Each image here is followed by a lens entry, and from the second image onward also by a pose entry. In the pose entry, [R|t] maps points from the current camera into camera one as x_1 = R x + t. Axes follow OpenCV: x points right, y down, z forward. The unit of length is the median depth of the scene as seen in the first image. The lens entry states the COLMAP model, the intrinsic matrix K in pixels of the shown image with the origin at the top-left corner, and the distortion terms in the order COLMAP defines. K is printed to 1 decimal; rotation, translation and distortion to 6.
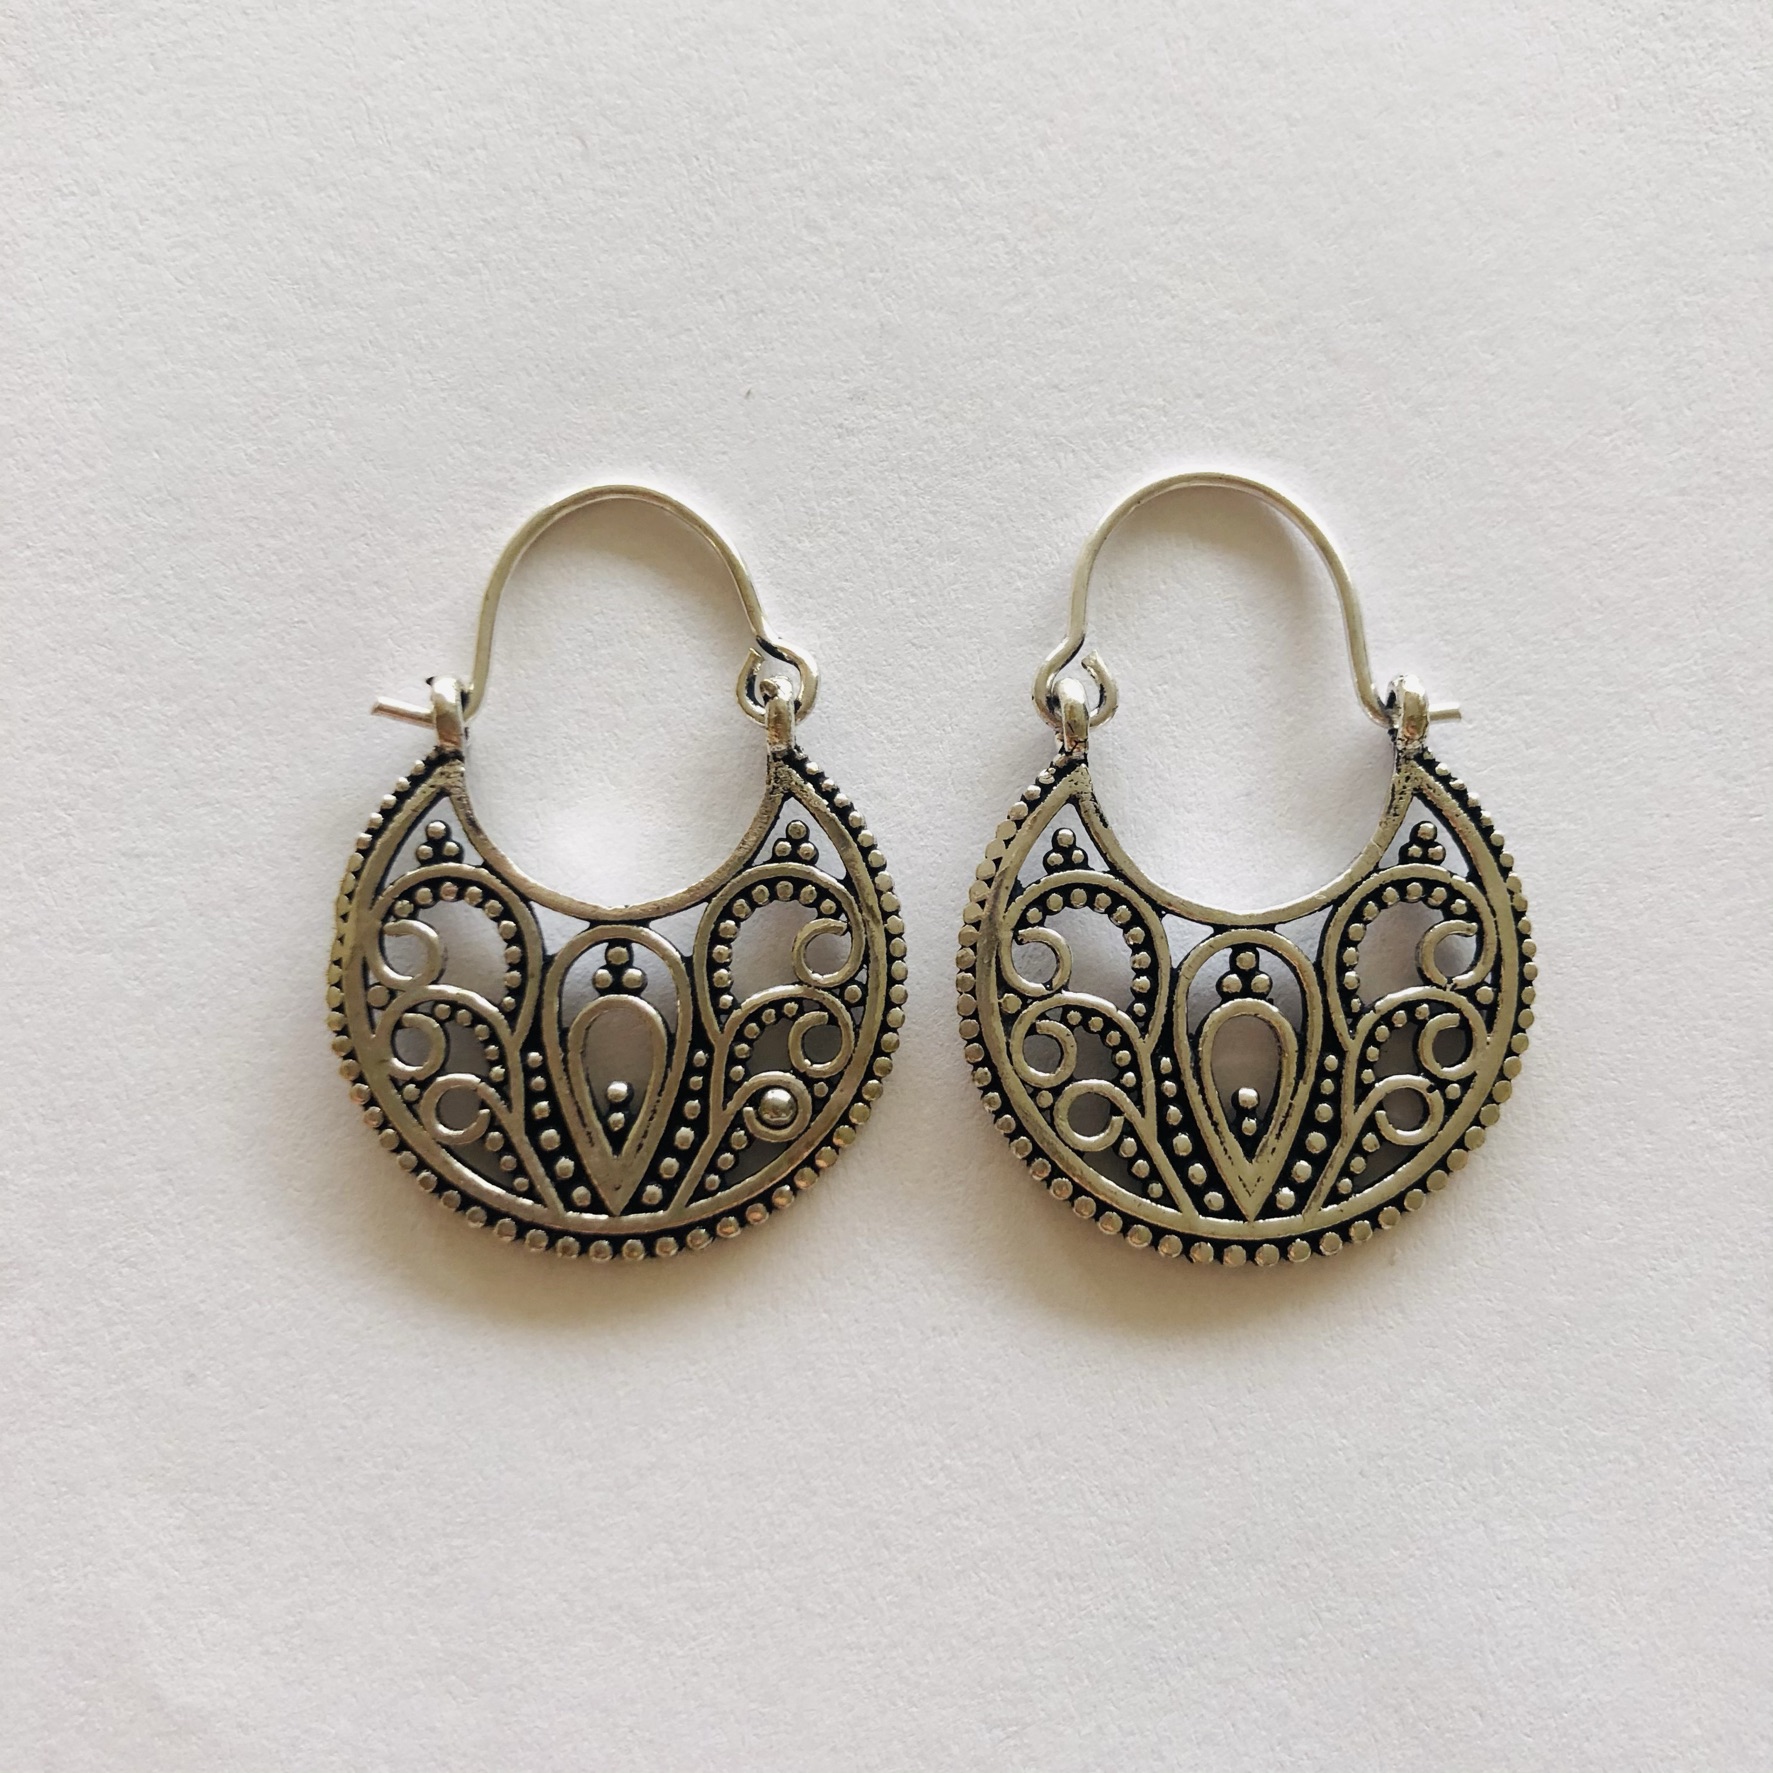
lens RADIAL K [[2233.7, 0, 886.5], [0, 2233.7, 886.5], [0, 0, 1]] dist [-0.045428, 0.060151]
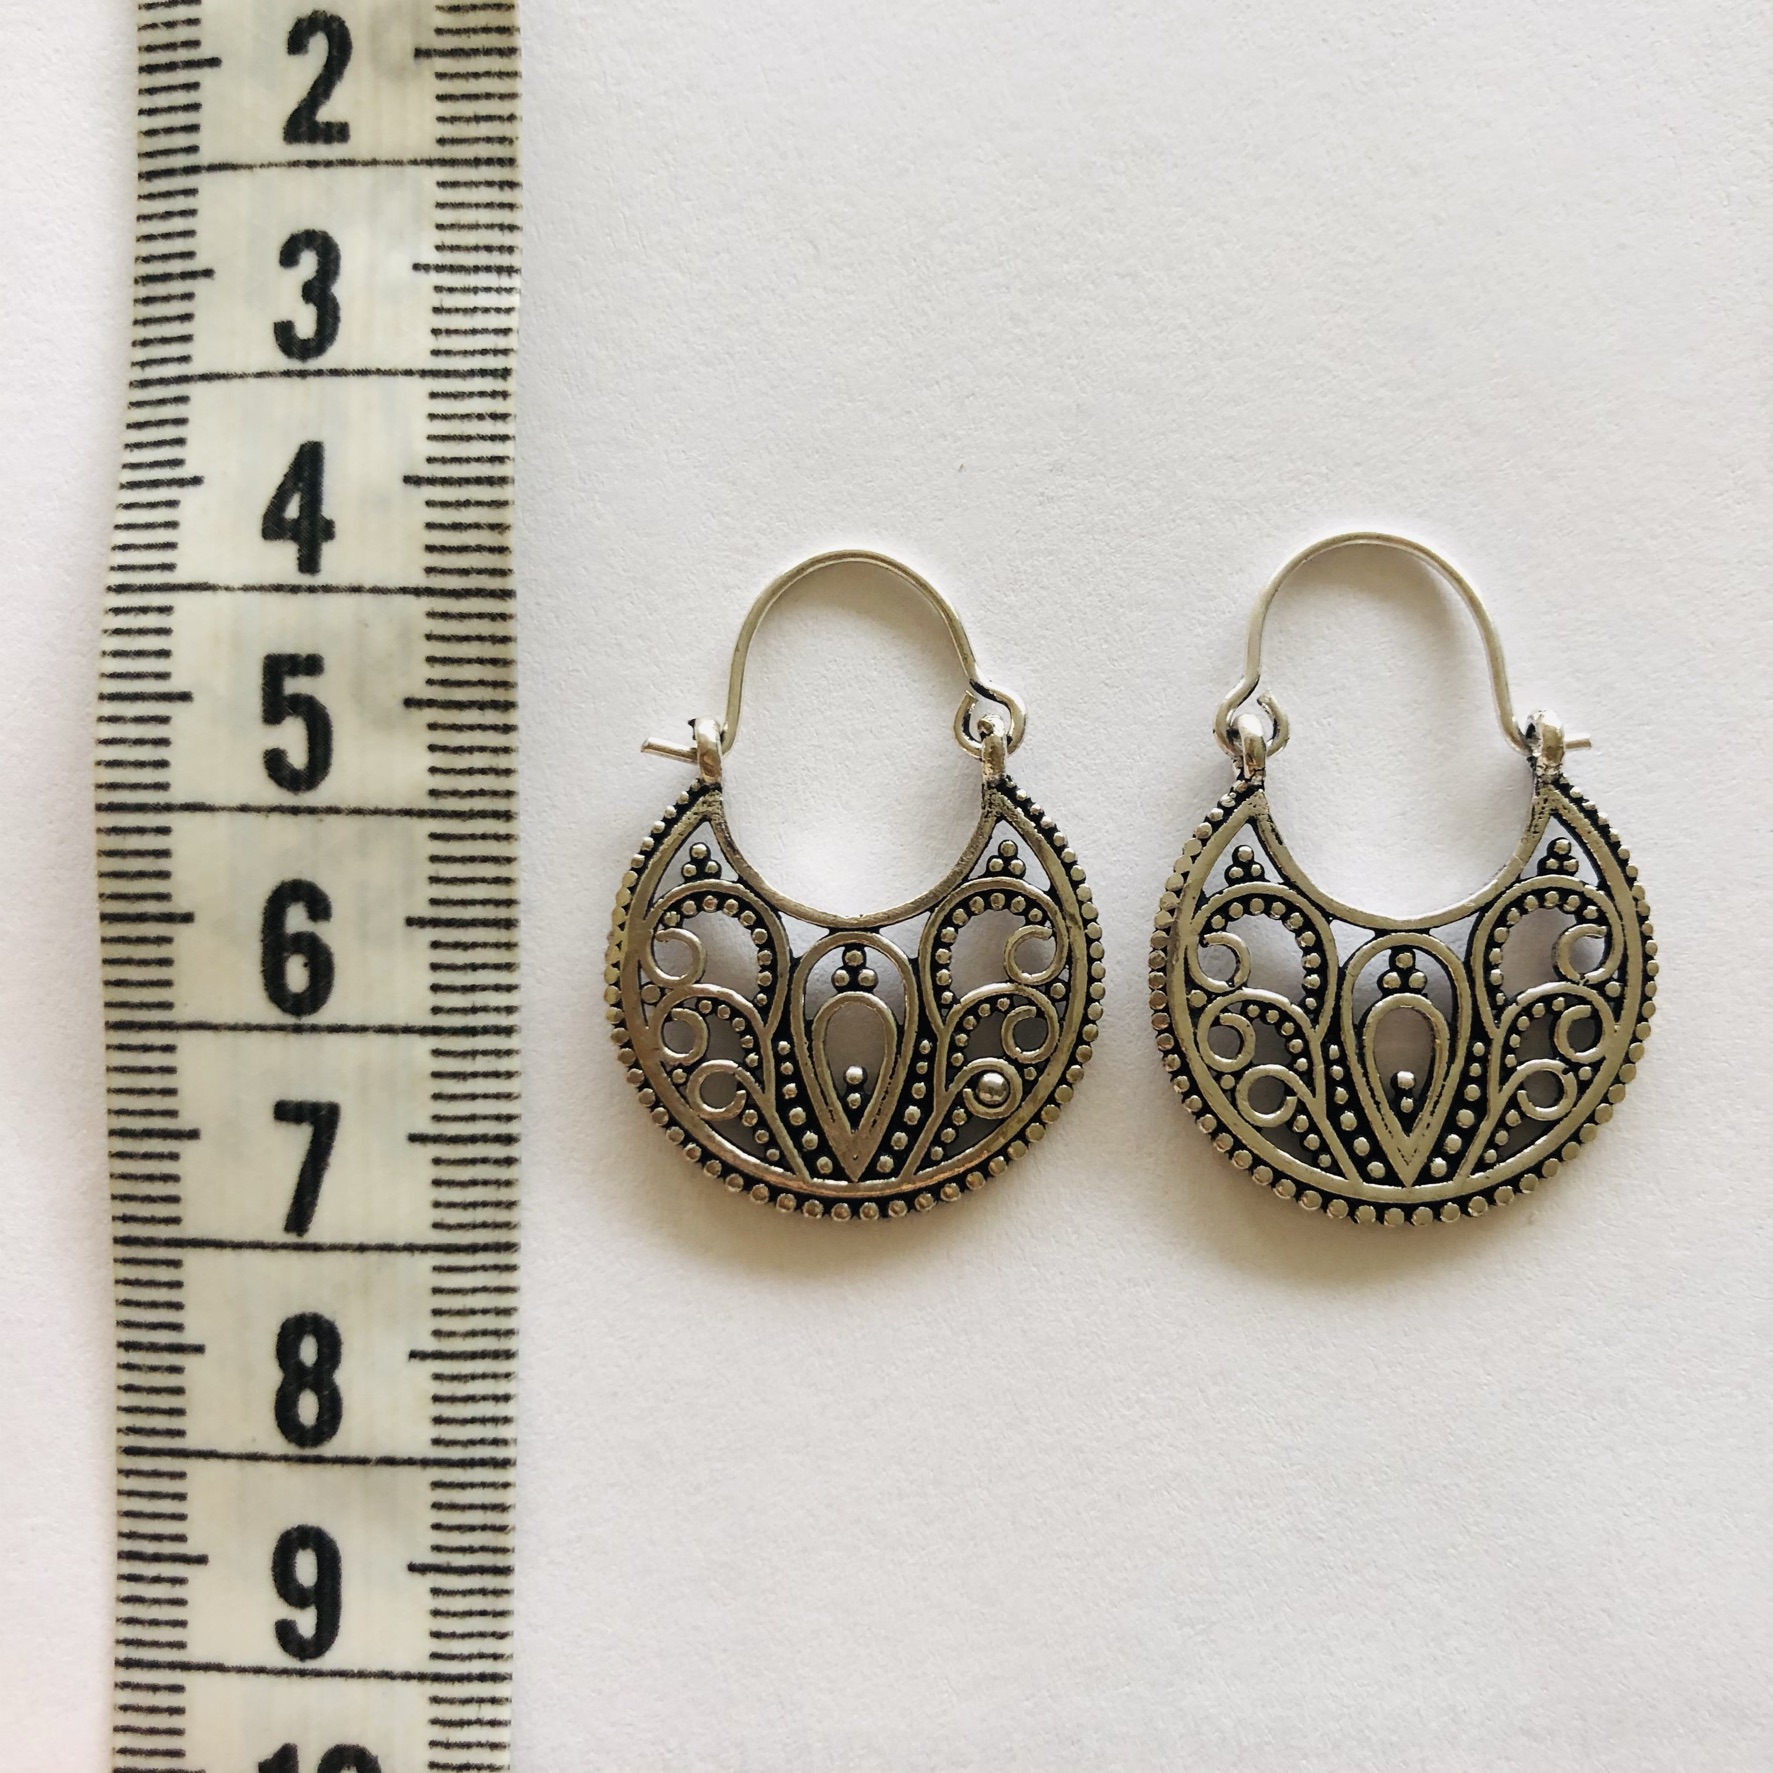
lens RADIAL K [[2233.7, 0, 886.5], [0, 2233.7, 886.5], [0, 0, 1]] dist [-0.045428, 0.060151]
pose [[0.995901, -0.007304, -0.090158, 0.001254], [0.007154, 0.999972, -0.001982, -0.003790], [0.090170, 0.001329, 0.995926, -0.155790]]
